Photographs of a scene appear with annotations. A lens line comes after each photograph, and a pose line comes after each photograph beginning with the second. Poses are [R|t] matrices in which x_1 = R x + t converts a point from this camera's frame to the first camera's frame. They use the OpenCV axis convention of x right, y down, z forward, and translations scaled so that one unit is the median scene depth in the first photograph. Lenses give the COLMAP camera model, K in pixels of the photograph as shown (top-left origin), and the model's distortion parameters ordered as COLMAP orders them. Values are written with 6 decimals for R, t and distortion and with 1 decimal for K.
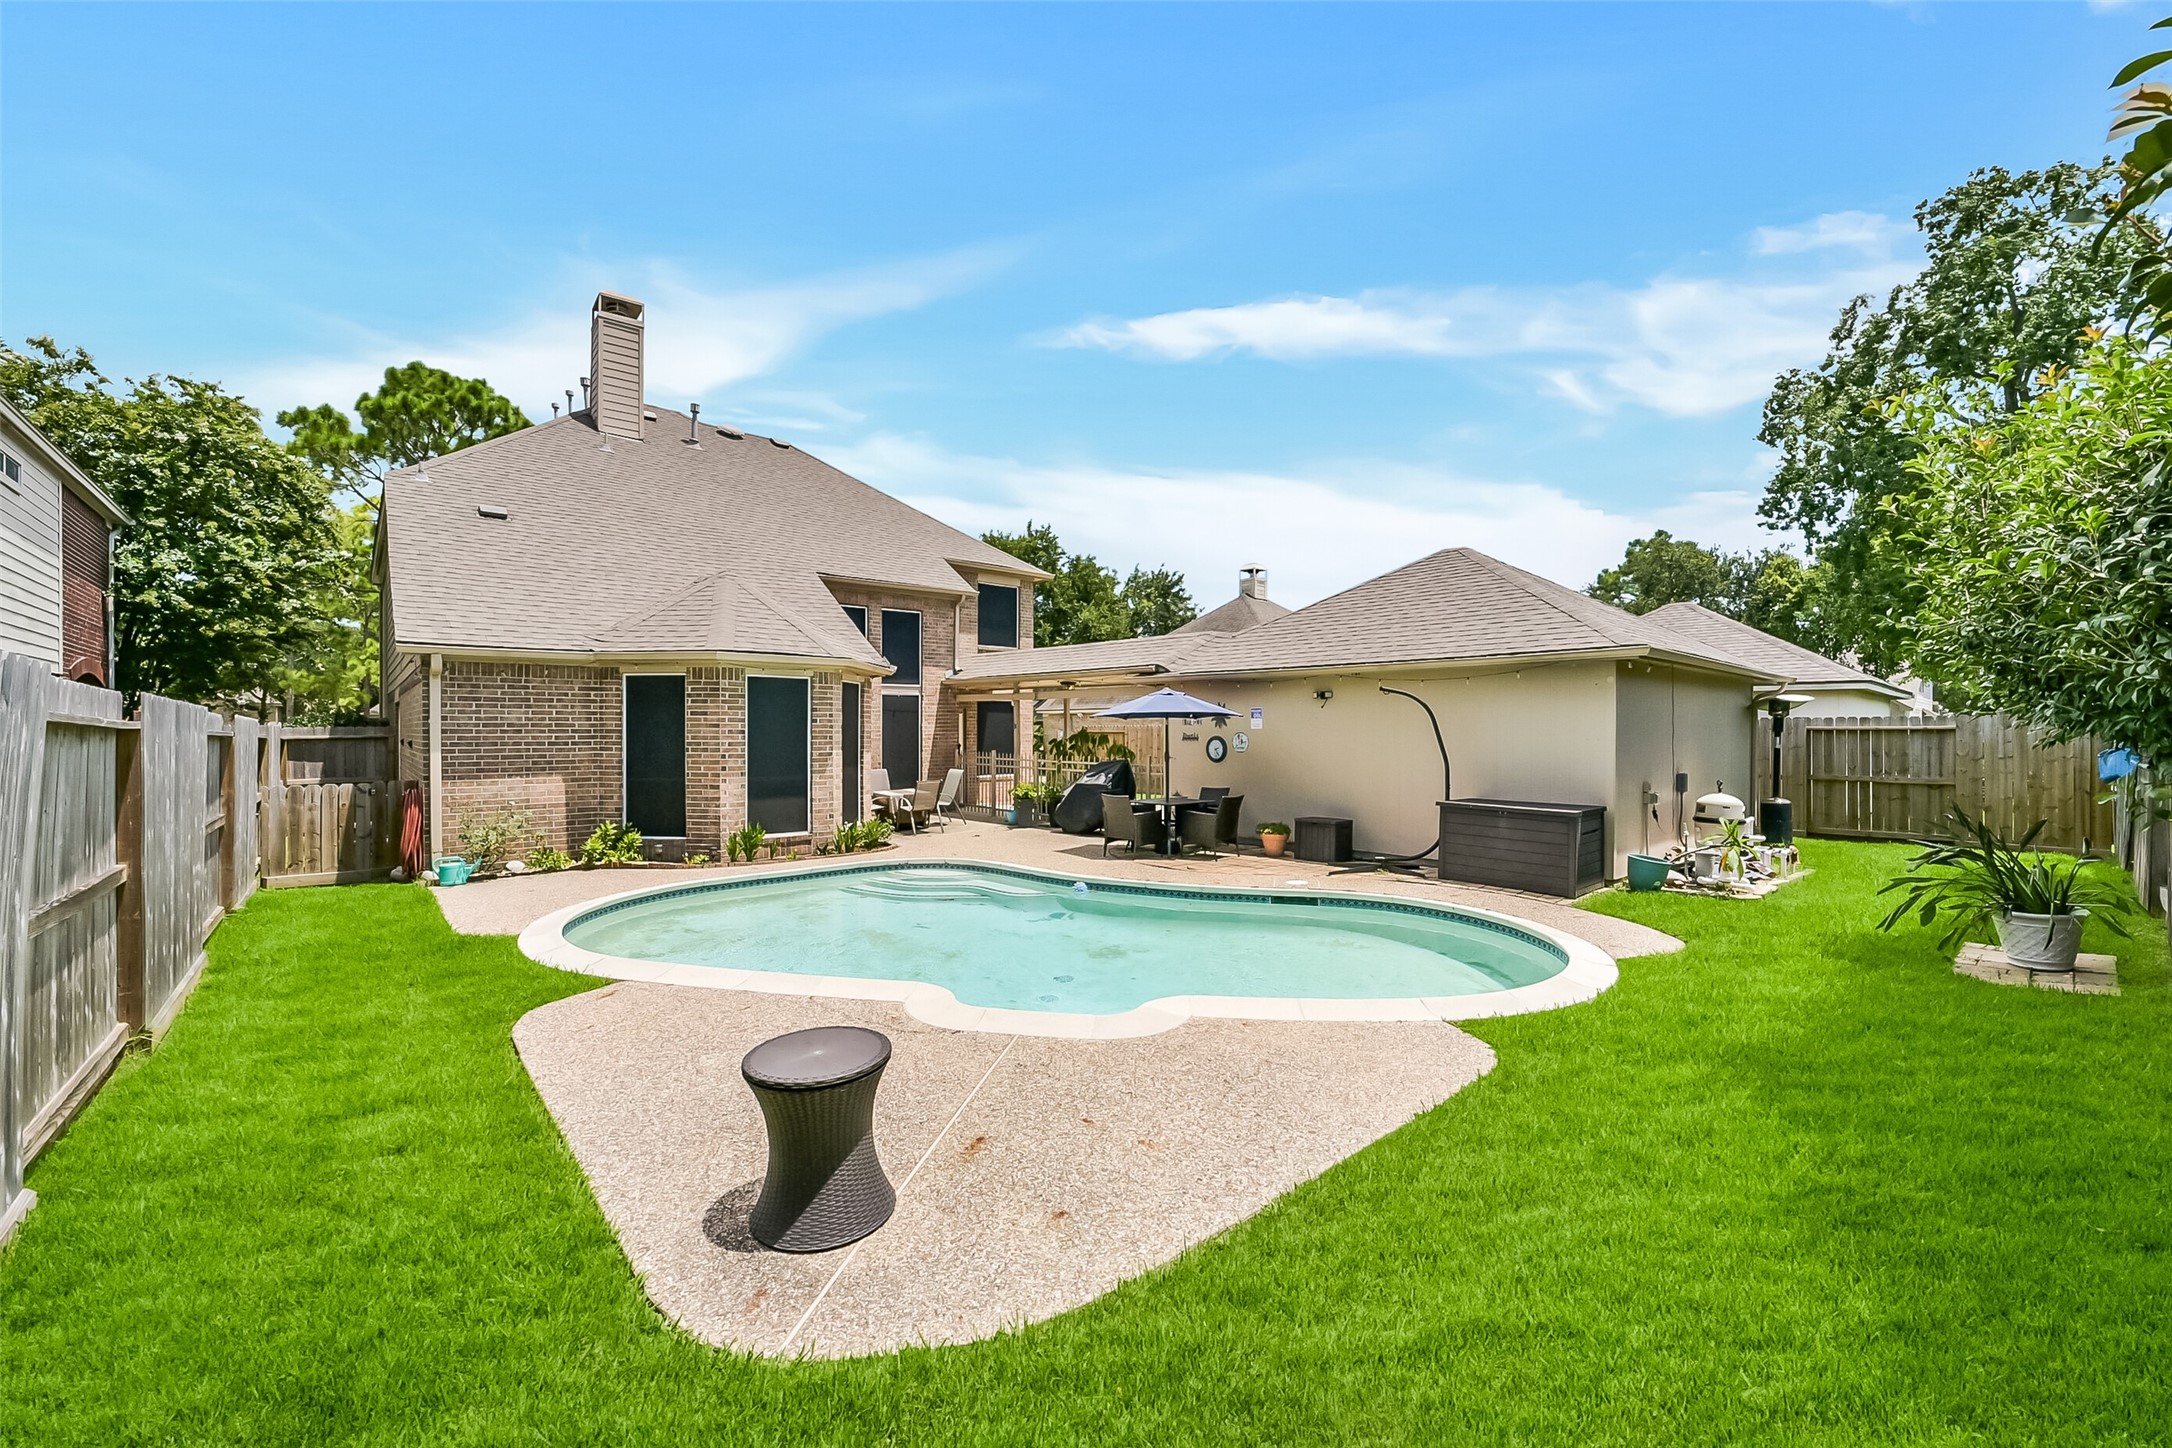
lens RADIAL K [[862.2, 0, 1106.3], [0, 862.2, 726.8], [0, 0, 1]] dist [-0.035641, 0.007254]
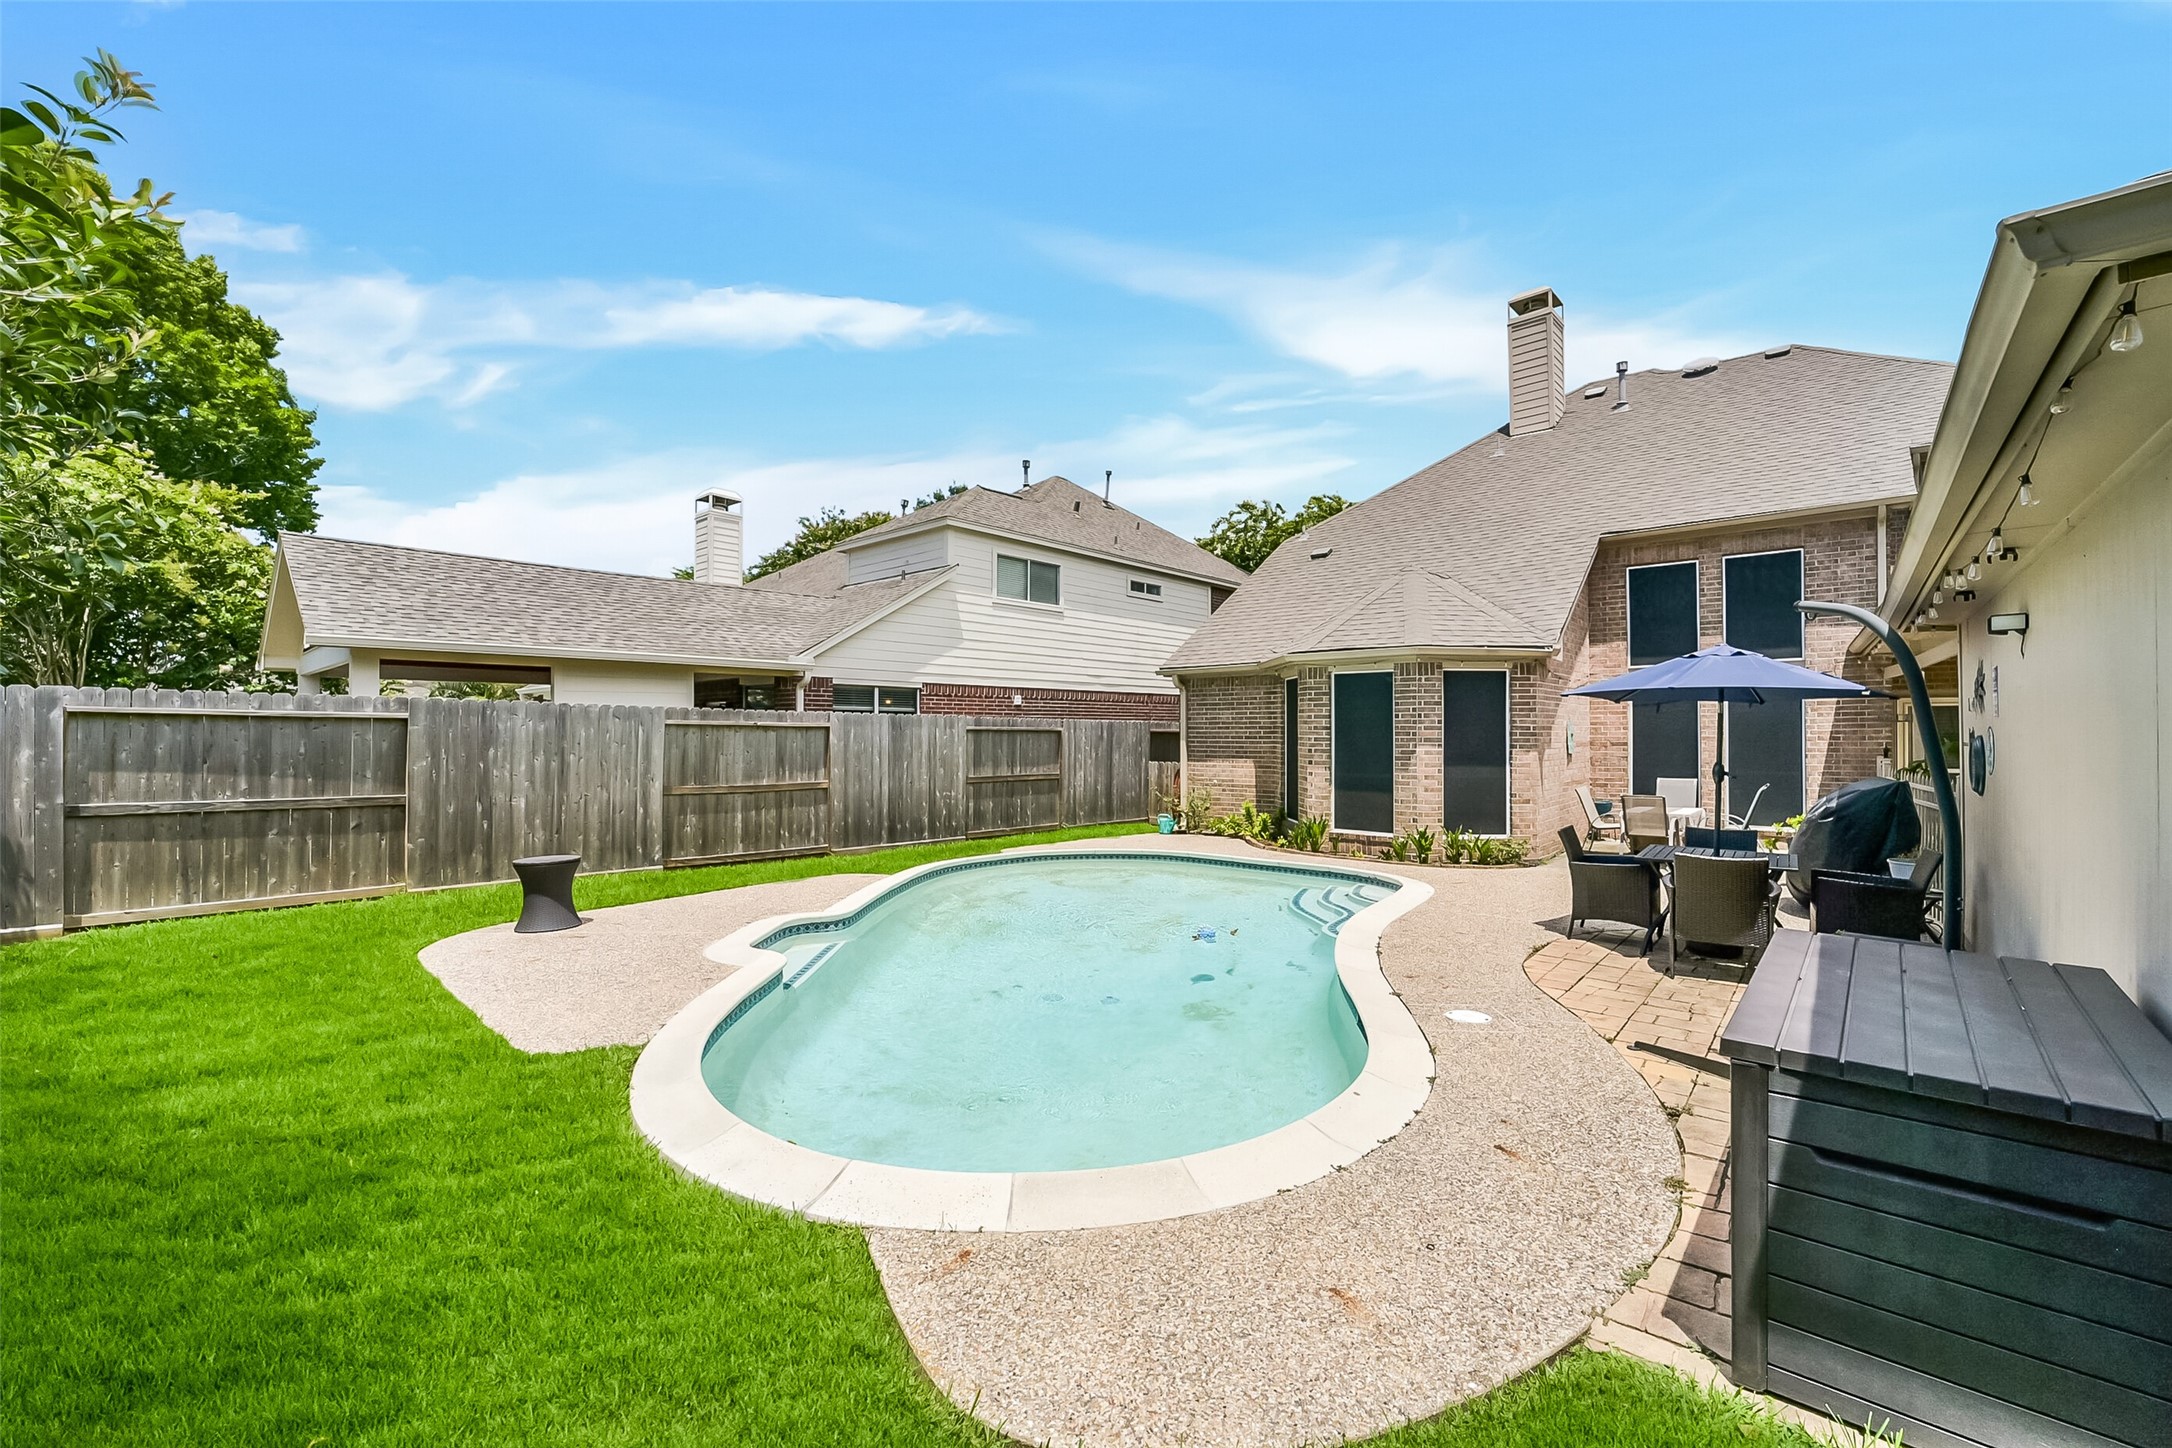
lens RADIAL K [[862.2, 0, 1083.0], [0, 862.2, 724.4], [0, 0, 1]] dist [-0.035641, 0.007254]
pose [[0.116518, -0.006398, -0.993168, 0.551758], [0.005774, 0.999967, -0.005764, 0.005602], [0.993172, -0.005063, 0.116551, 0.553530]]
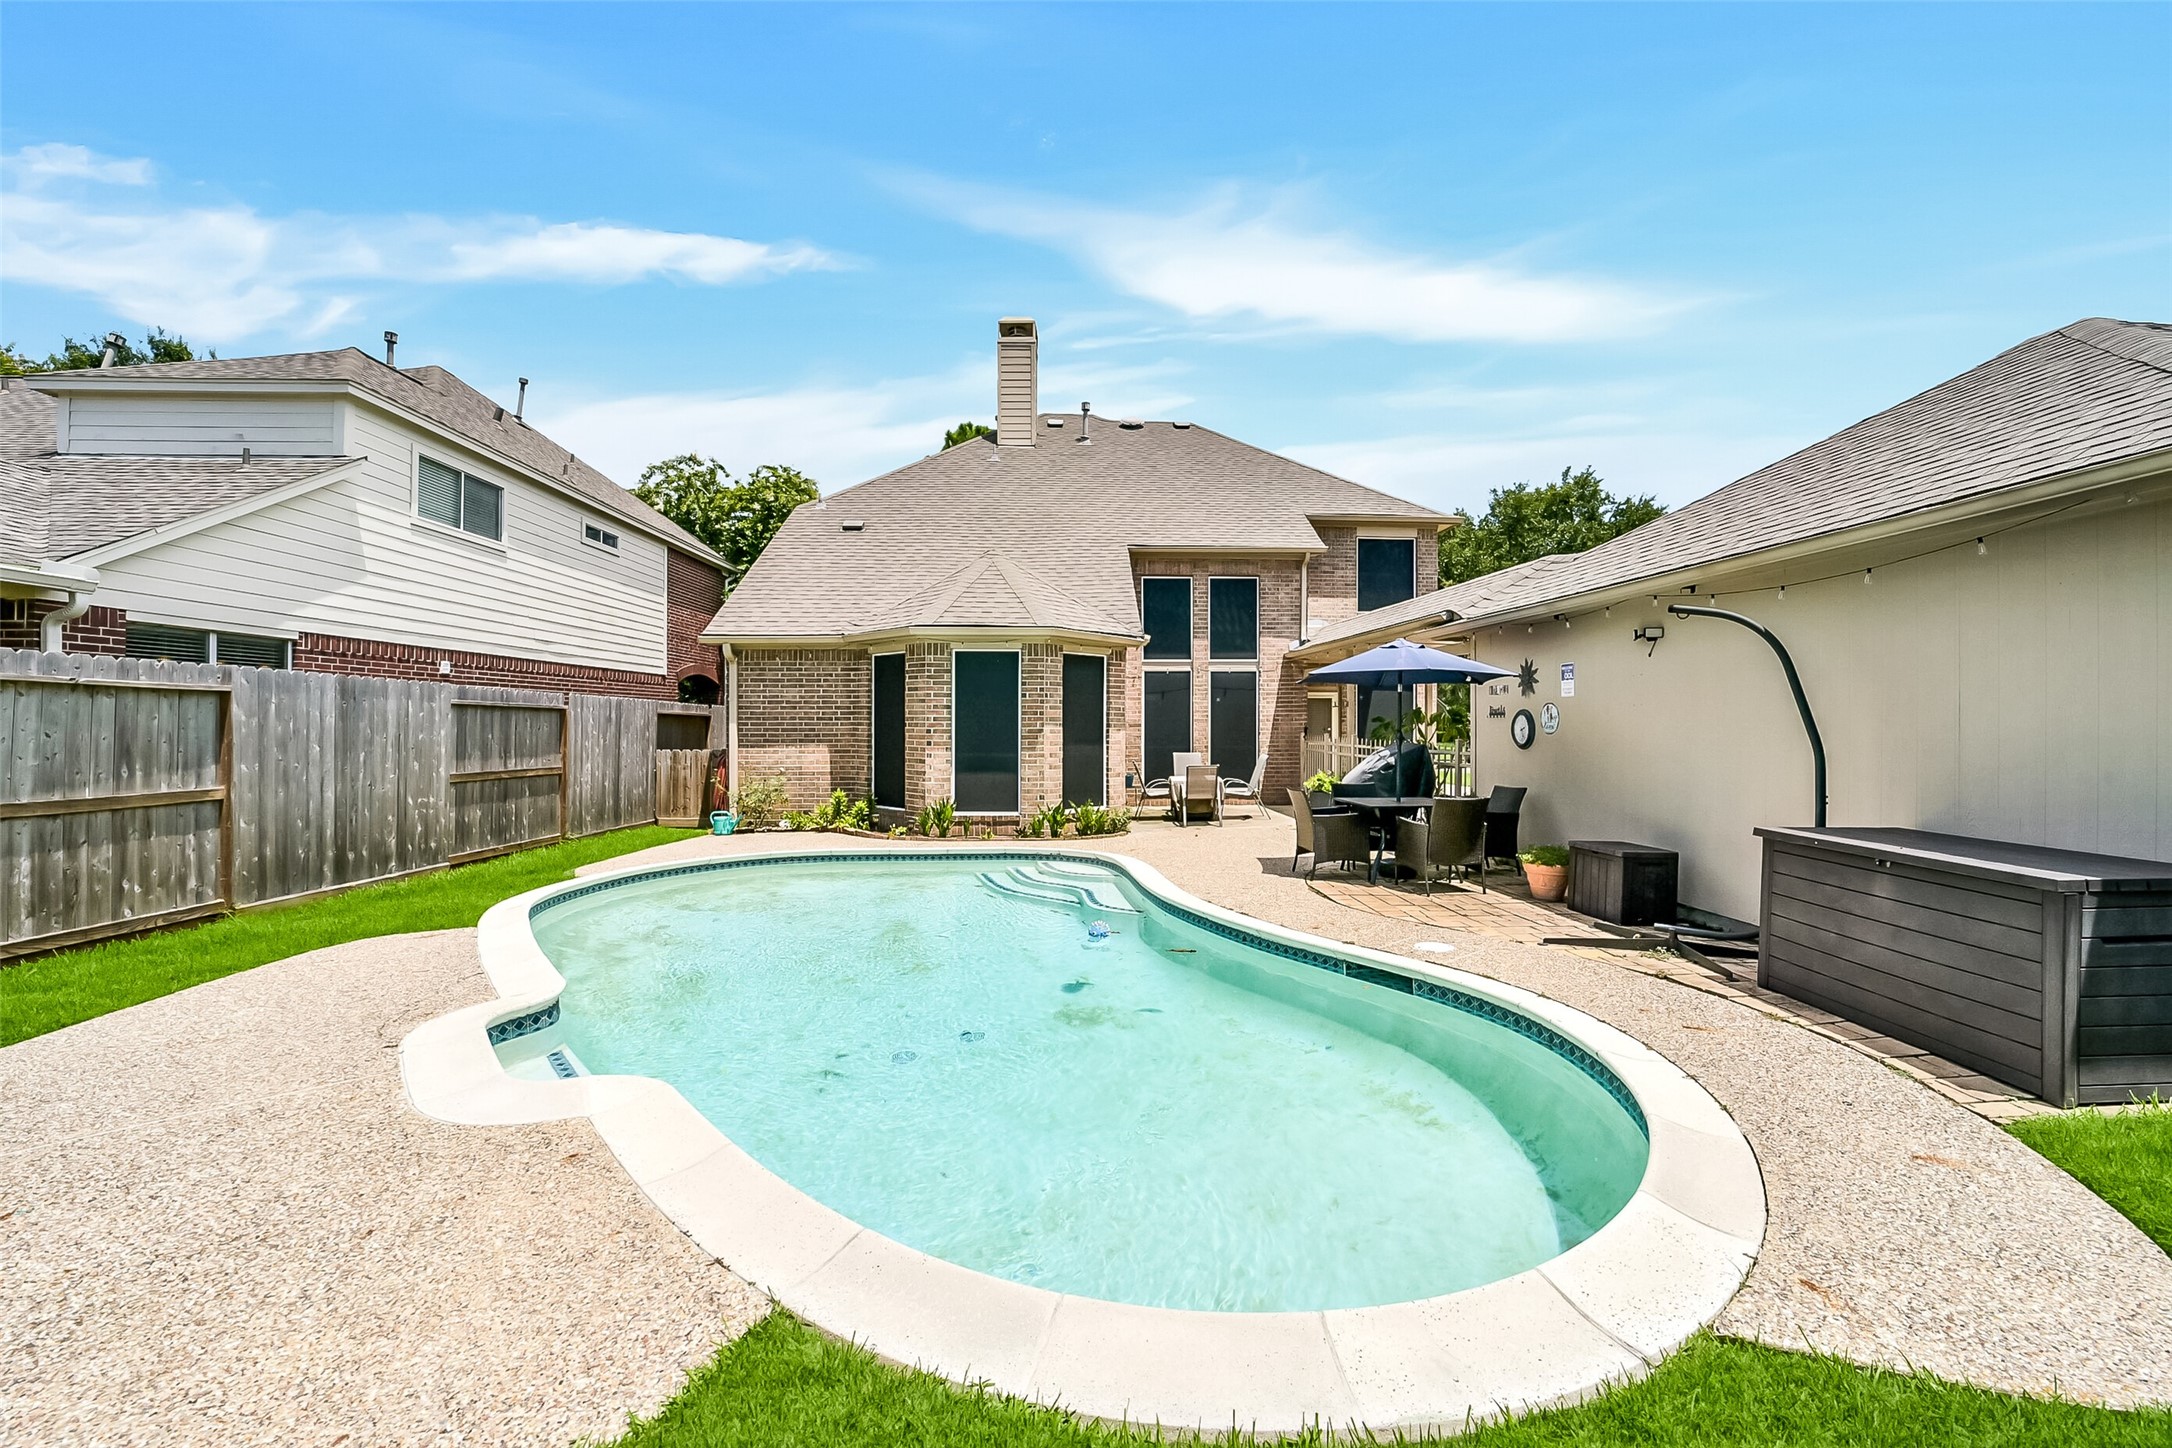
lens RADIAL K [[862.2, 0, 1097.7], [0, 862.2, 715.8], [0, 0, 1]] dist [-0.035641, 0.007254]
pose [[0.775149, -0.004273, -0.631764, 0.325792], [0.001777, 0.999988, -0.004583, 0.020036], [0.631776, 0.002430, 0.775148, 0.315886]]
